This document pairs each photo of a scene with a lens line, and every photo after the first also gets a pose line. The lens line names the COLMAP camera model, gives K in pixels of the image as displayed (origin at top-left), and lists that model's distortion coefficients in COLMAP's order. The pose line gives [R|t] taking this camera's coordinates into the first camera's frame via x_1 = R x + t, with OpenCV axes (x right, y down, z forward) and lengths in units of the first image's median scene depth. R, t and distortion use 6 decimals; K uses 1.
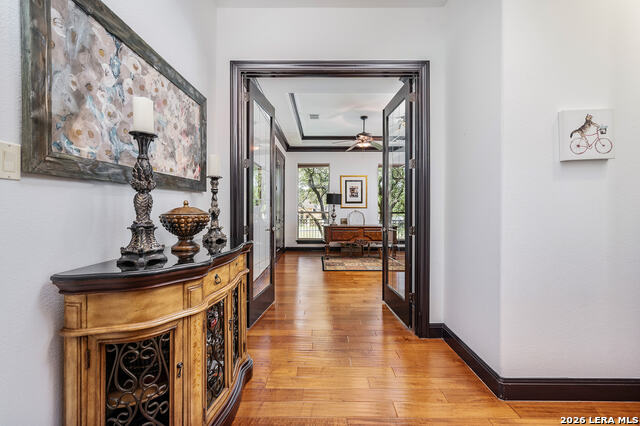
lens RADIAL K [[266.4, 0, 319.5], [0, 266.4, 209.7], [0, 0, 1]] dist [-0.000317, -0.000019]
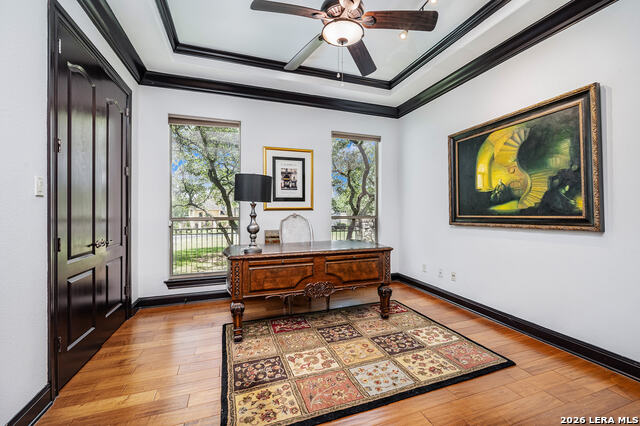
lens RADIAL K [[266.4, 0, 323.8], [0, 266.4, 208.2], [0, 0, 1]] dist [-0.000317, -0.000019]
pose [[0.941540, -0.001872, 0.336895, 0.015902], [0.006767, 0.999888, -0.013357, -0.002709], [-0.336833, 0.014856, 0.941447, 0.481879]]
